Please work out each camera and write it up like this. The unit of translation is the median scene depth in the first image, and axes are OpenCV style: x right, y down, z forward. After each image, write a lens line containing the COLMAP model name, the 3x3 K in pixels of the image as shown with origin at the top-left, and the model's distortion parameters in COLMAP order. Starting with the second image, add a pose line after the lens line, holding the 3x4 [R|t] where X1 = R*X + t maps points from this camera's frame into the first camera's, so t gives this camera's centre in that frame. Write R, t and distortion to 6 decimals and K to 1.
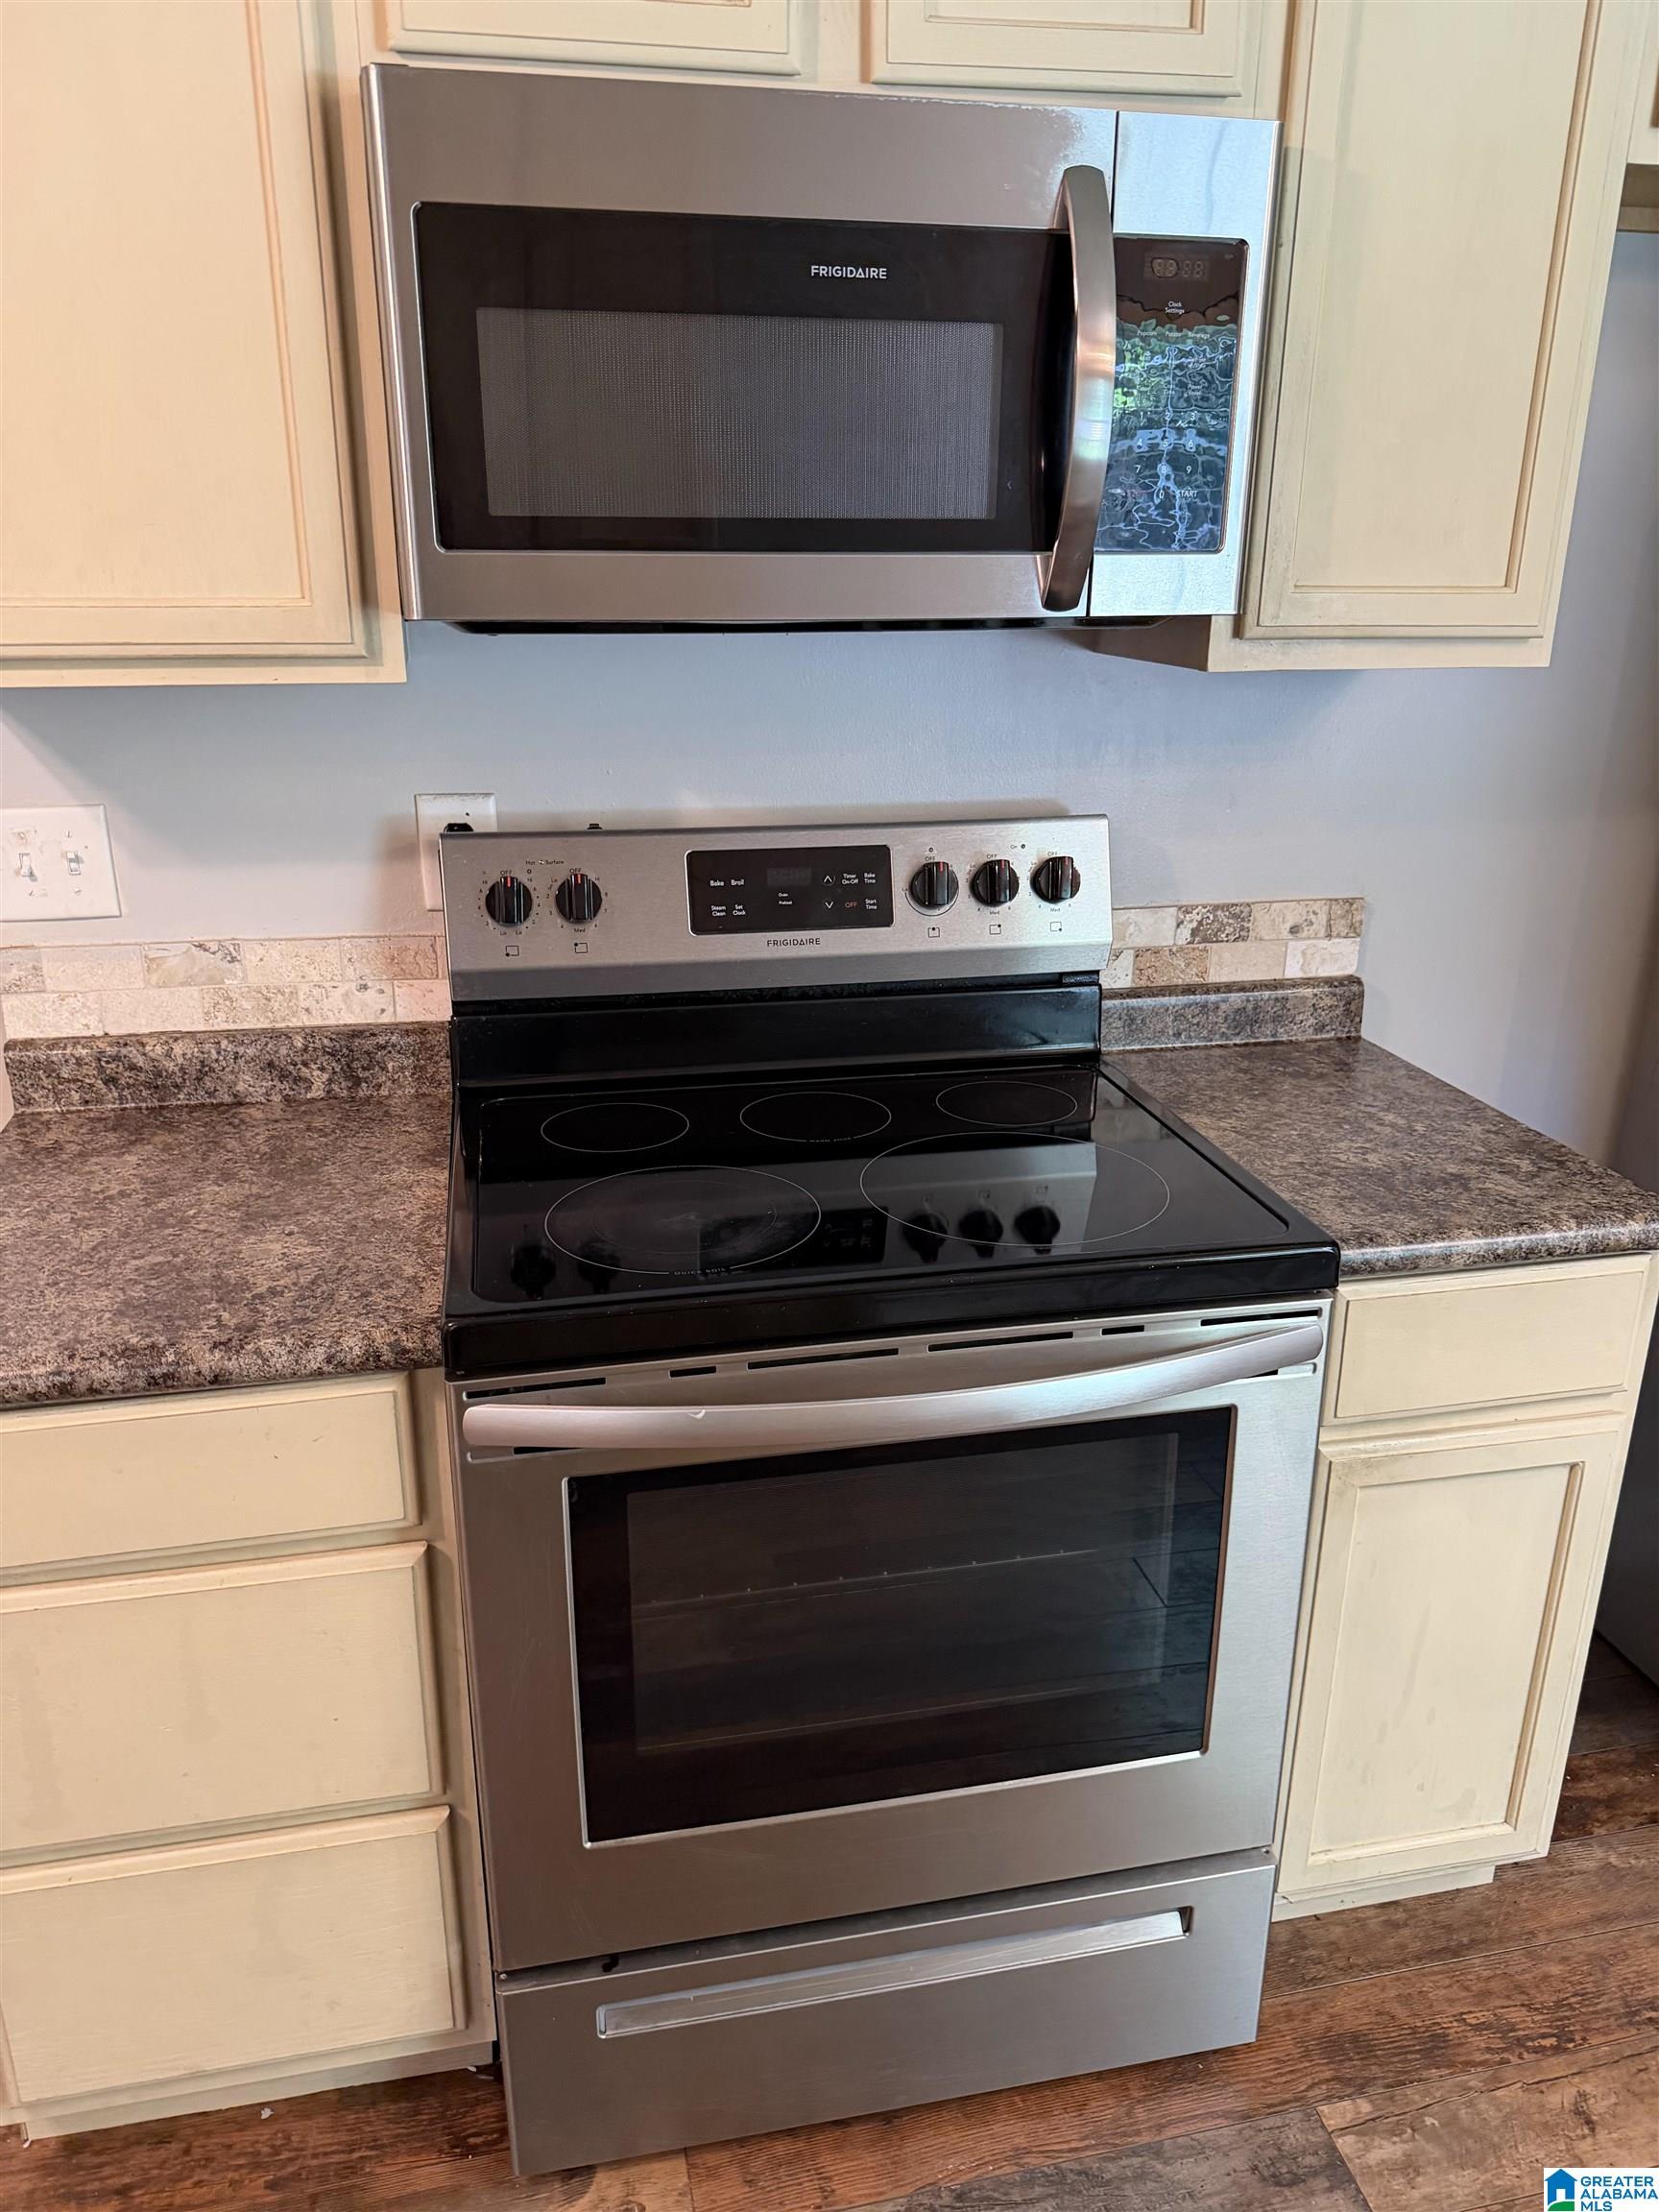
lens RADIAL K [[1558.9, 0, 837.1], [0, 1558.9, 1107.2], [0, 0, 1]] dist [0.043041, -0.047051]
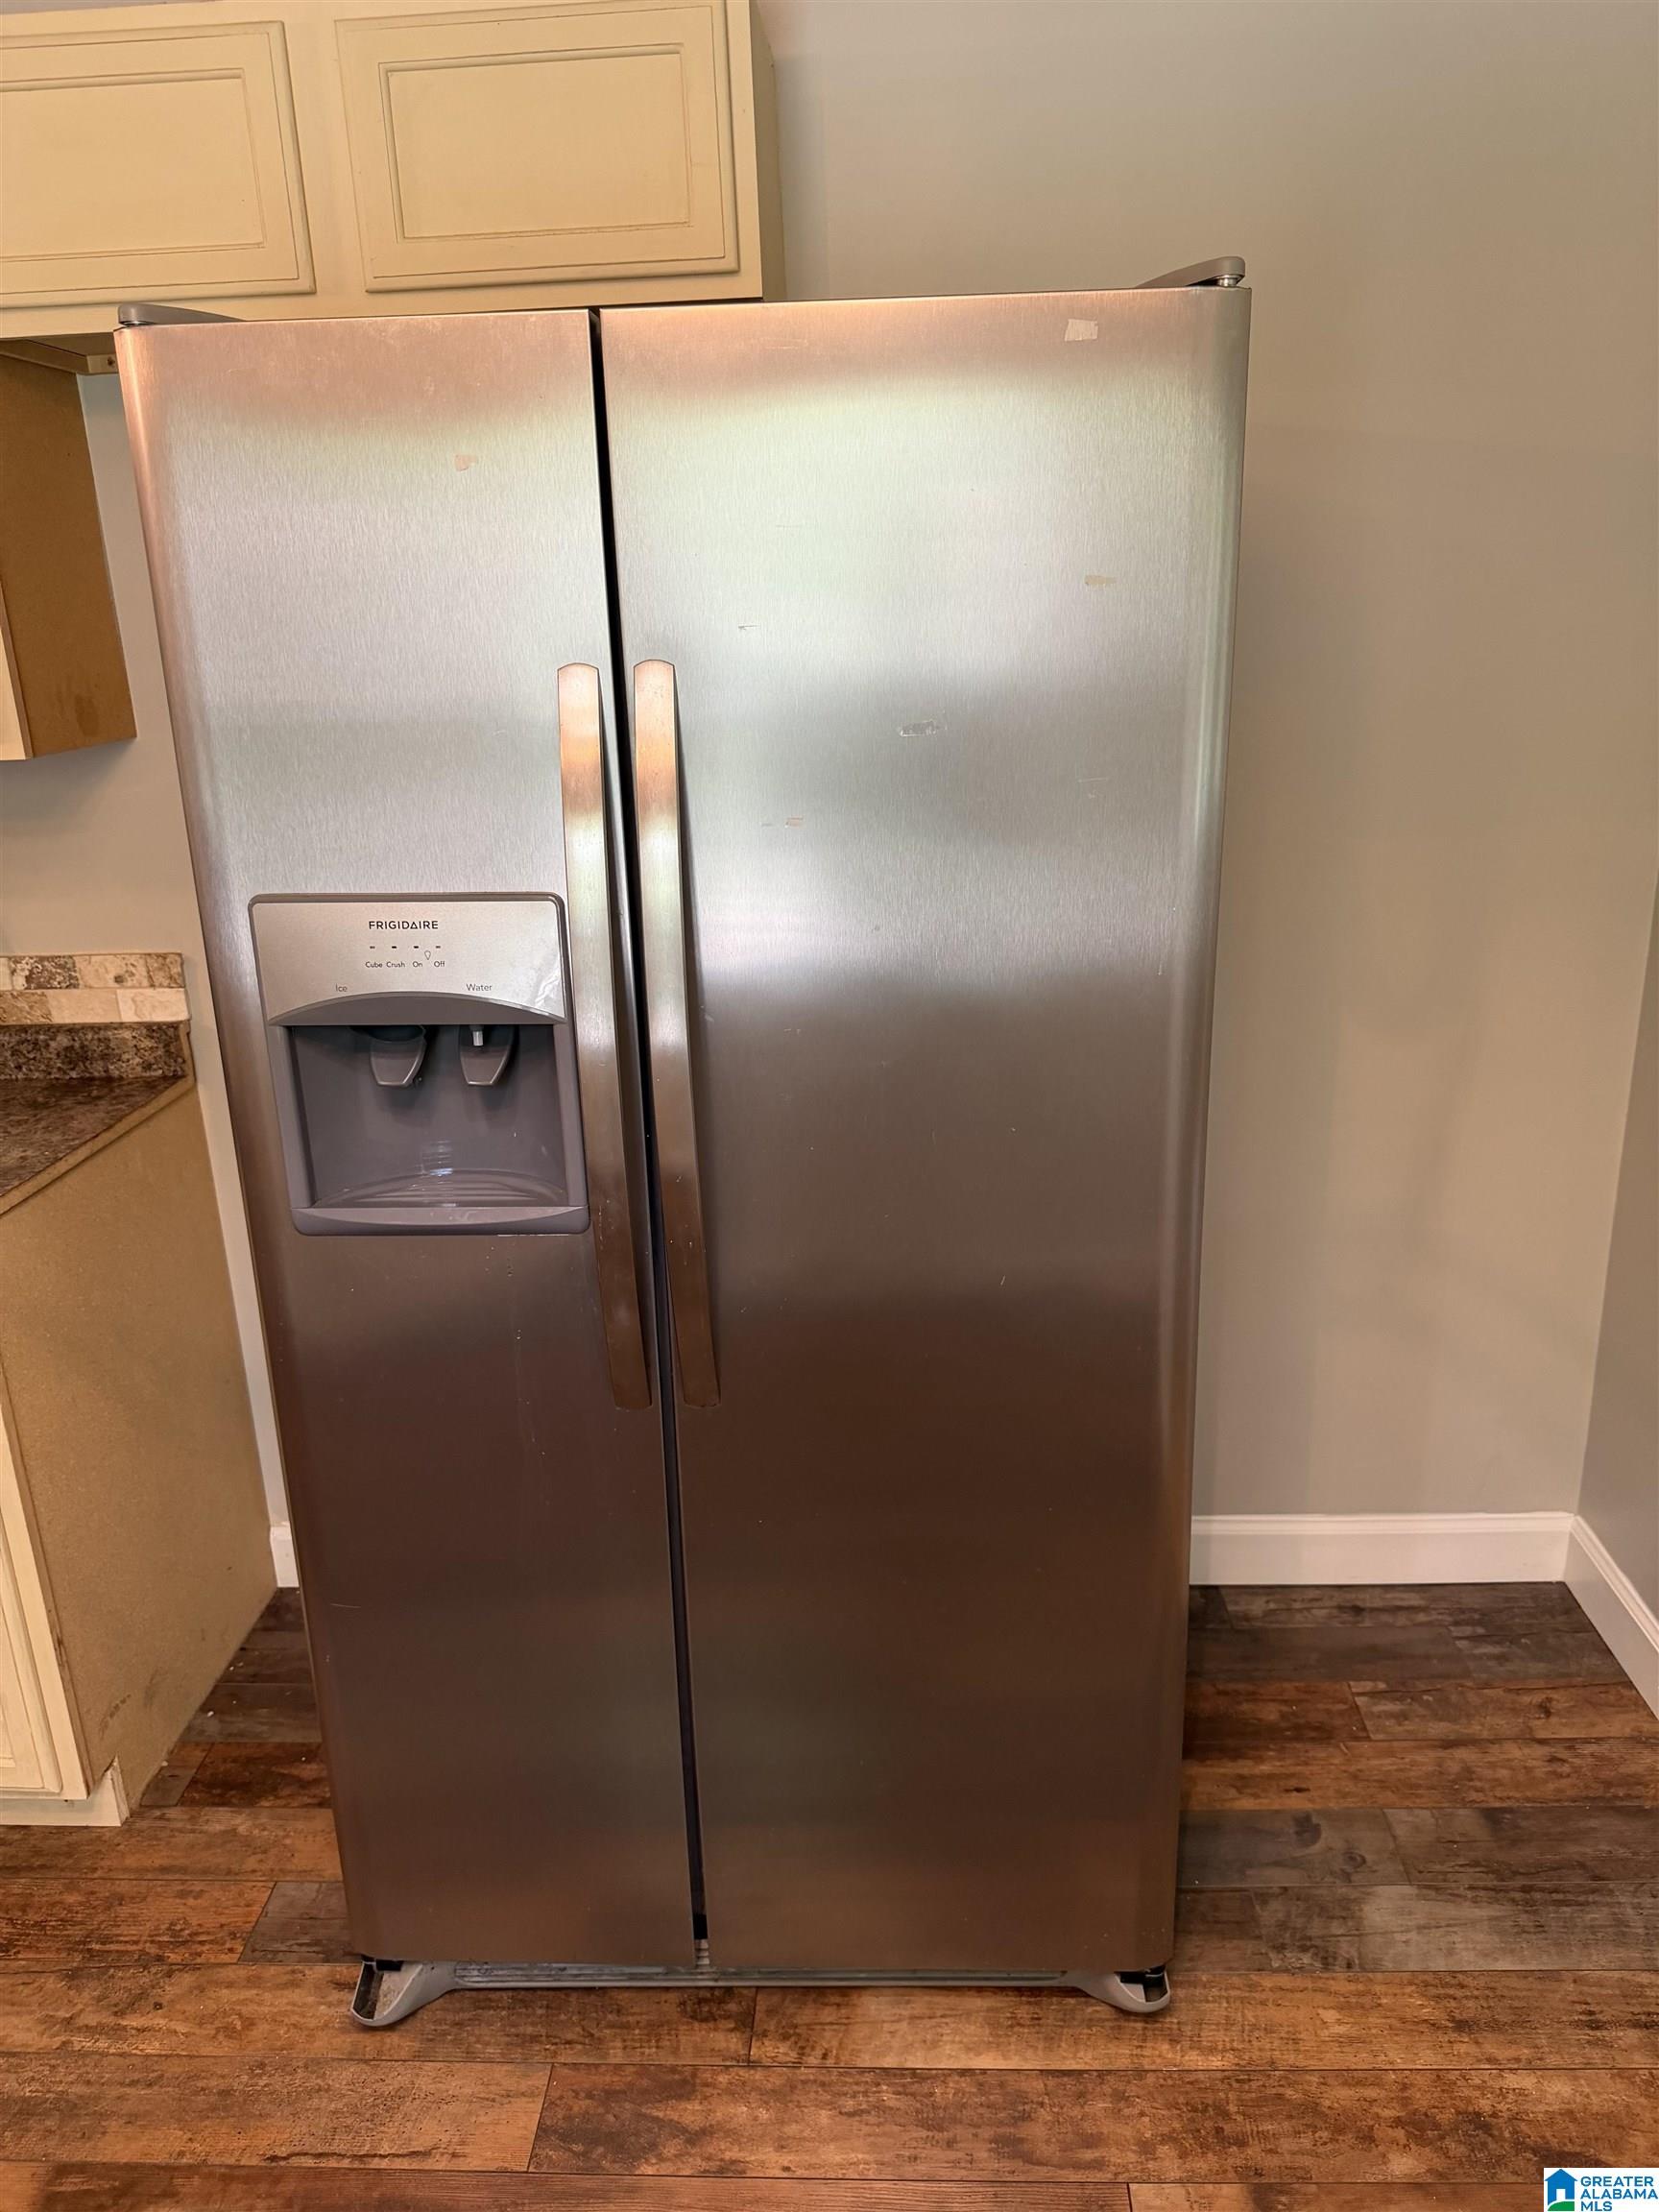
lens RADIAL K [[1558.9, 0, 787.1], [0, 1558.9, 1123.6], [0, 0, 1]] dist [0.043041, -0.047051]
pose [[0.964344, 0.044296, -0.260918, 1.213762], [-0.049152, 0.998718, -0.012110, -0.020990], [0.260048, 0.024503, 0.965285, 0.025984]]
